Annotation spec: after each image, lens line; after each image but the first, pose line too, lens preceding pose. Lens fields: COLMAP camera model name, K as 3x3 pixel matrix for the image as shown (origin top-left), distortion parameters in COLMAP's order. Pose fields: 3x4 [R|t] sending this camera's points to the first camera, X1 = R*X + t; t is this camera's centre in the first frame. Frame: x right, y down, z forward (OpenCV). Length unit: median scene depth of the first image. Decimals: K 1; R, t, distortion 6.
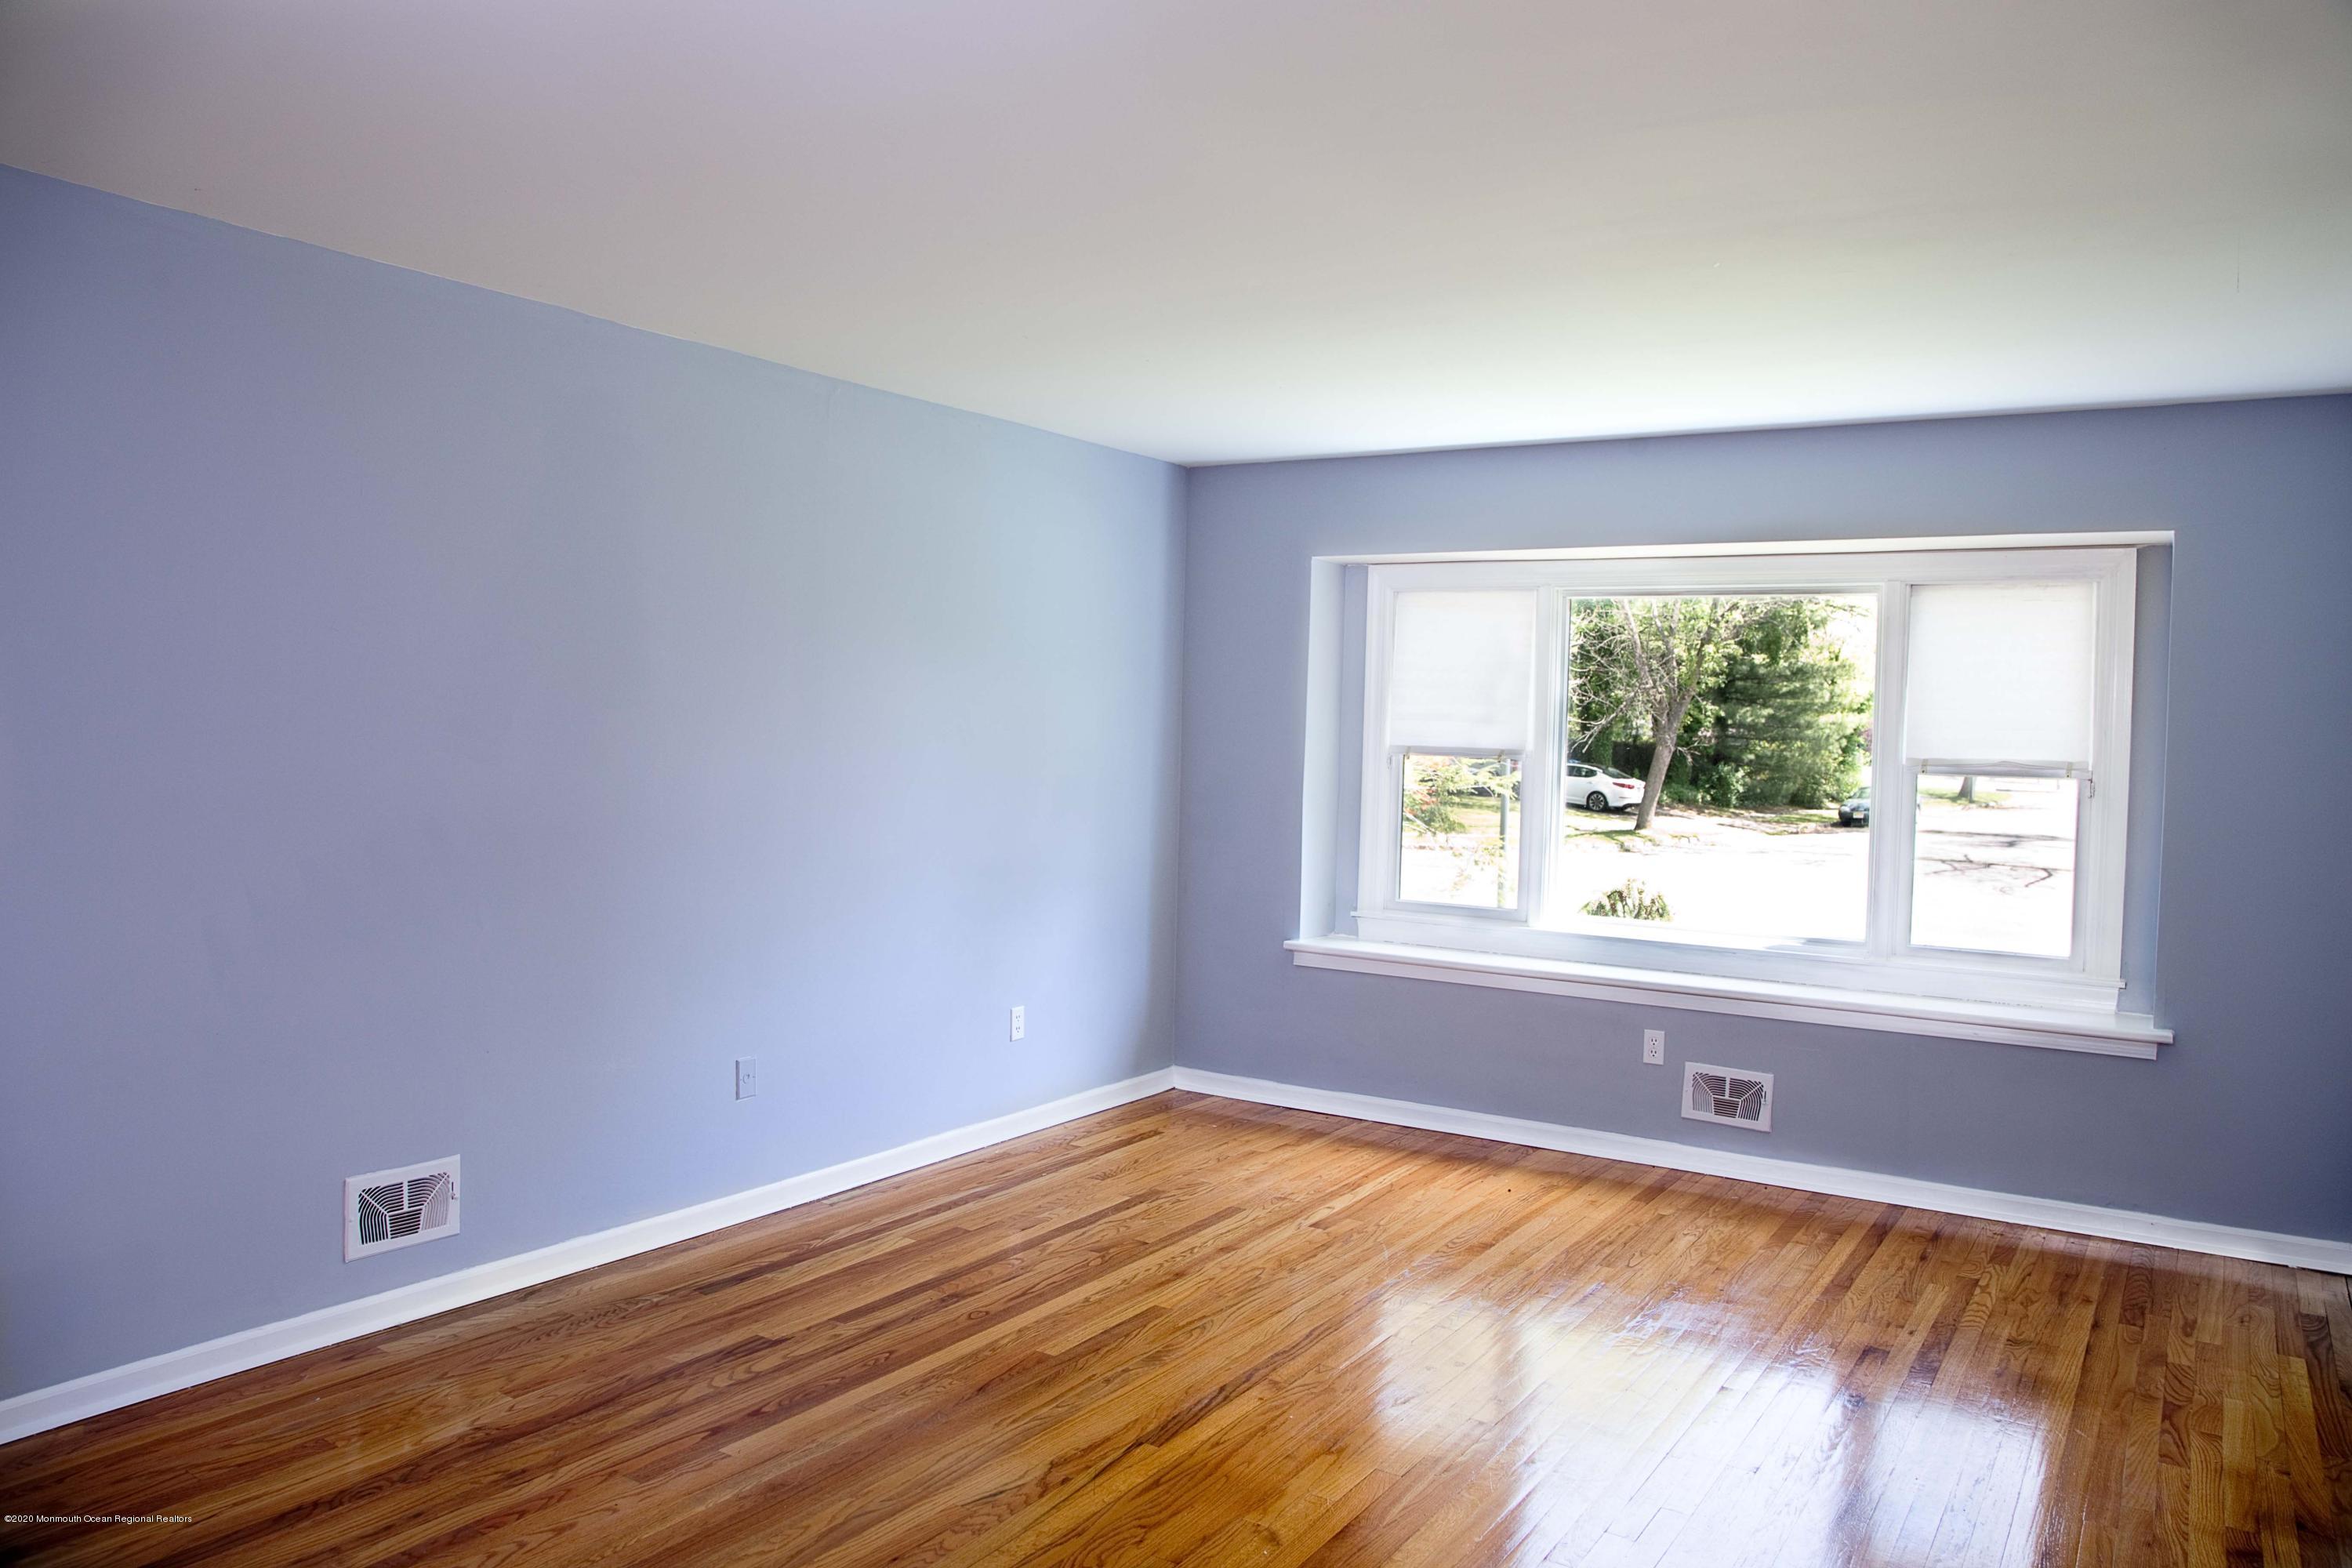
lens RADIAL K [[1631.3, 0, 1176.0], [0, 1631.3, 784.0], [0, 0, 1]] dist [-0.098051, 0.056167]
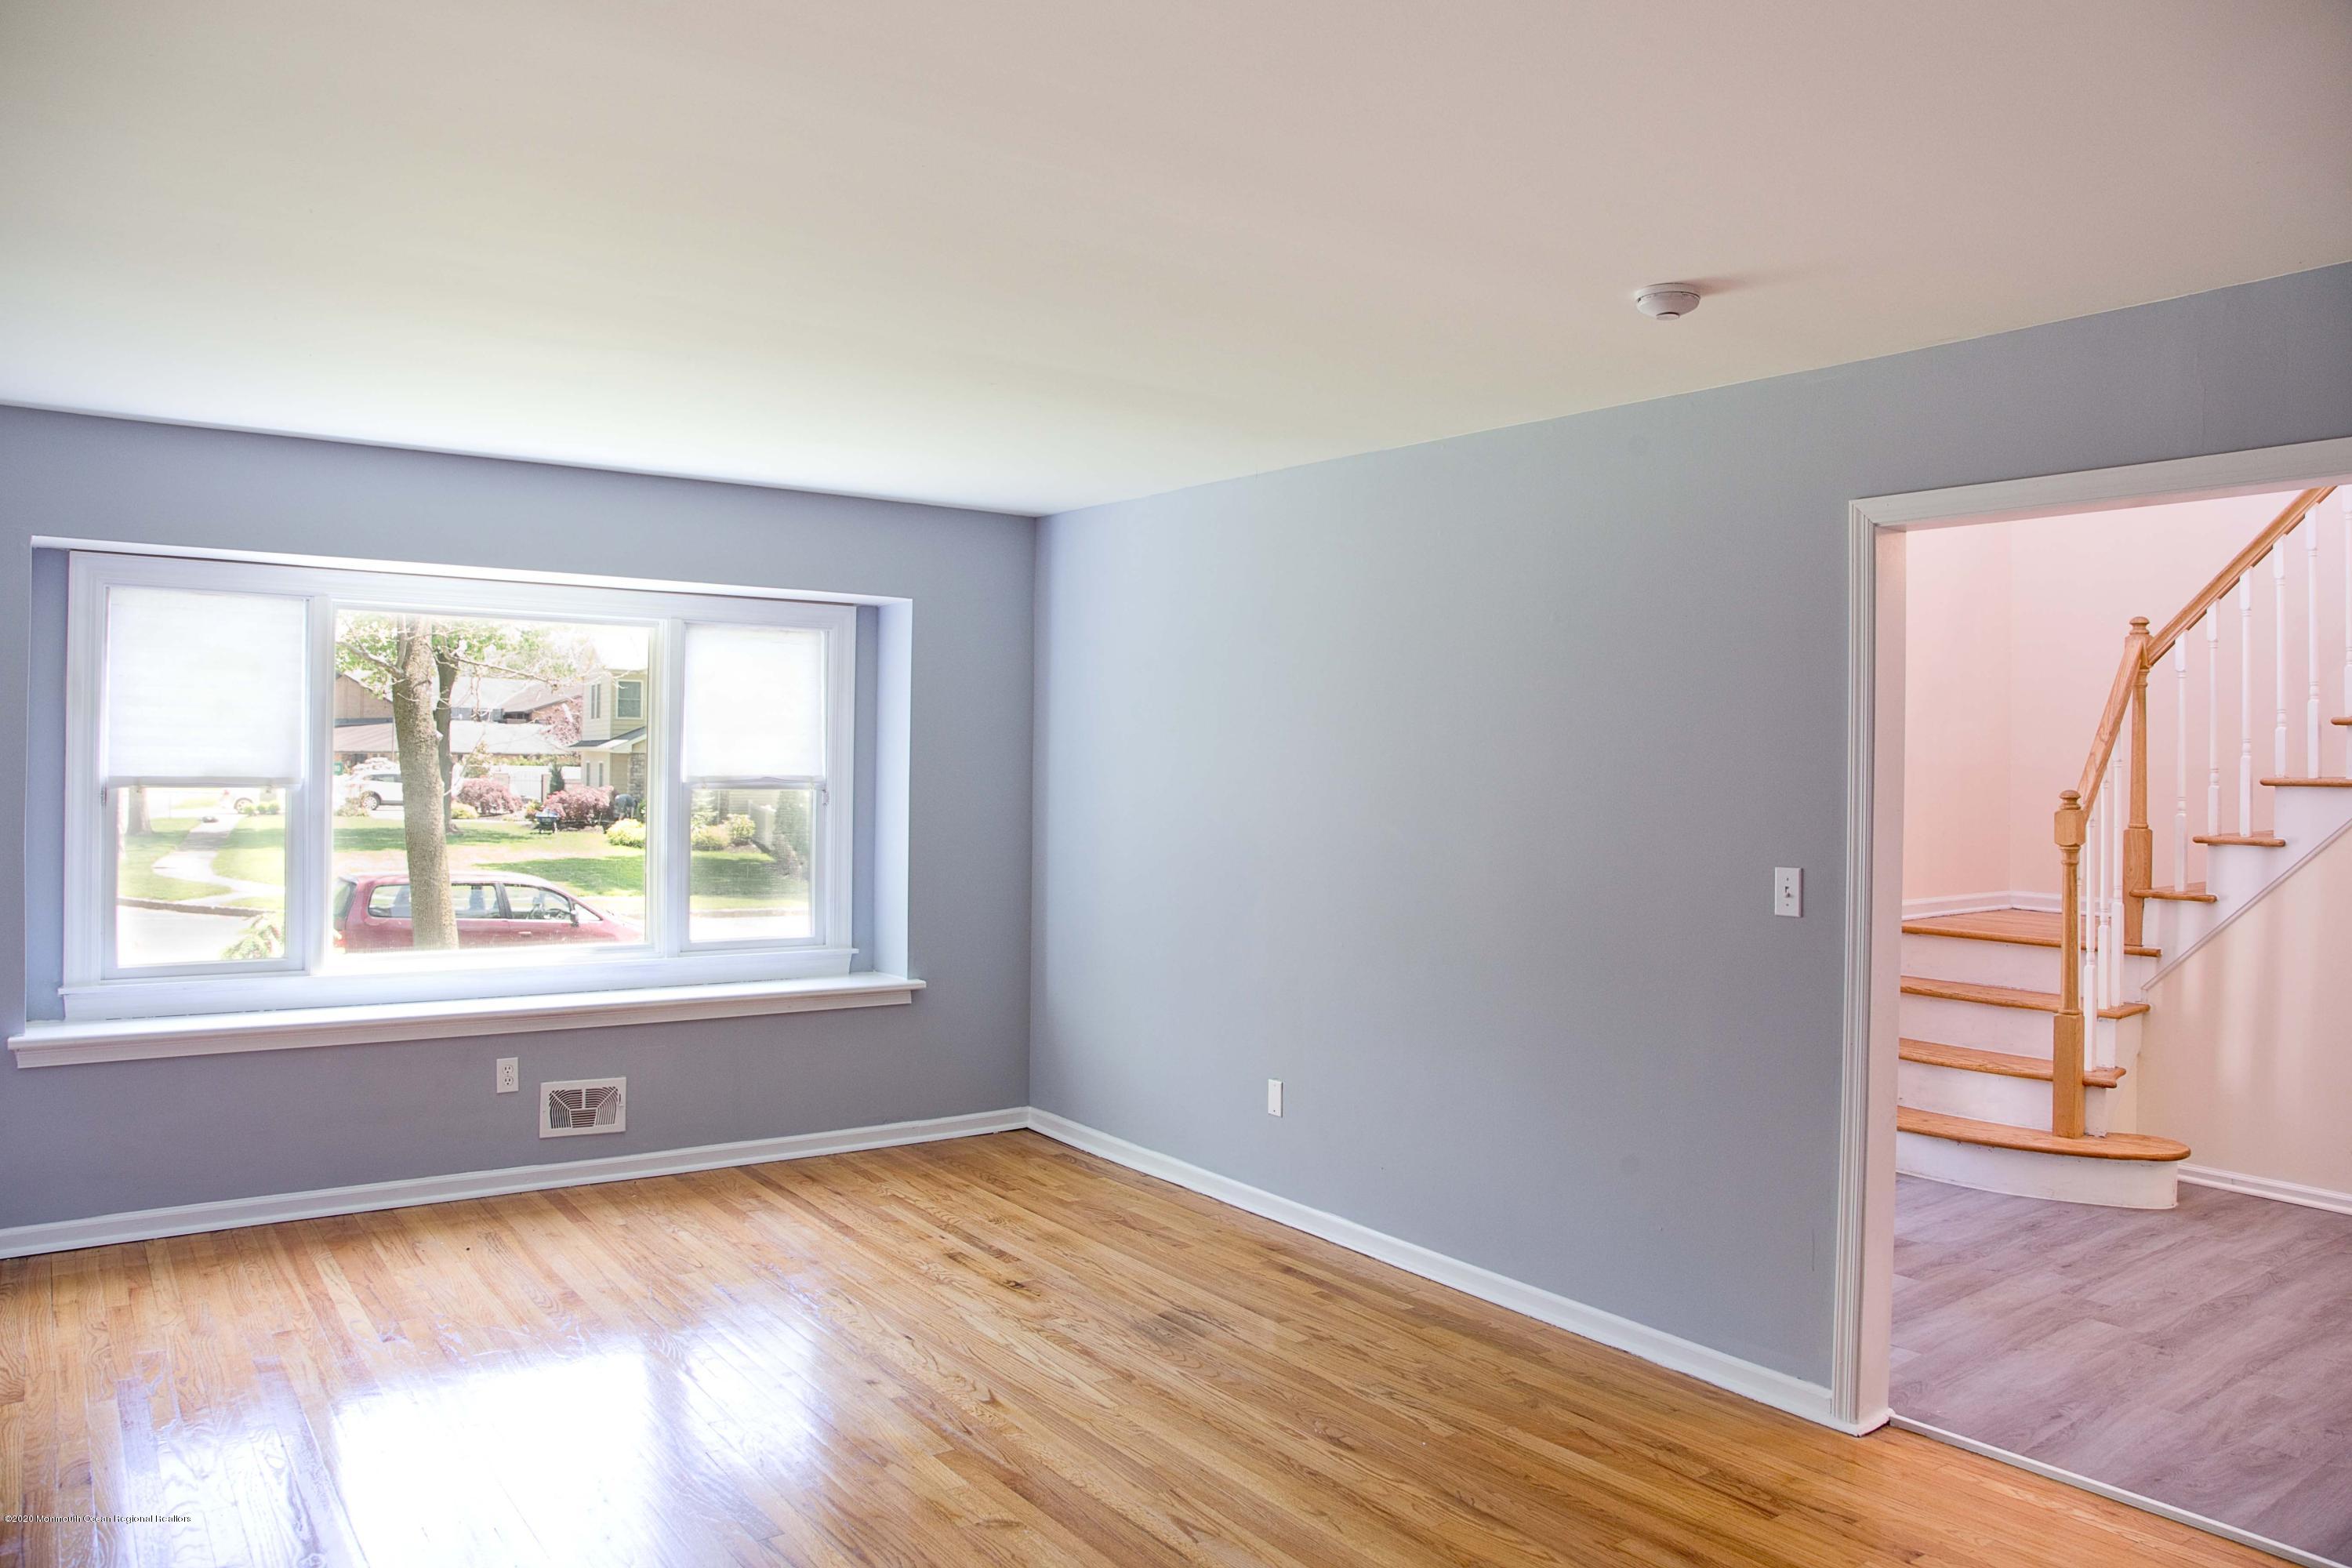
lens RADIAL K [[1631.3, 0, 1176.0], [0, 1631.3, 784.0], [0, 0, 1]] dist [-0.098051, 0.056167]
pose [[0.367384, -0.031539, 0.929534, -0.544117], [0.031357, 0.999277, 0.021512, -0.028056], [-0.929541, 0.021245, 0.368107, 0.299014]]
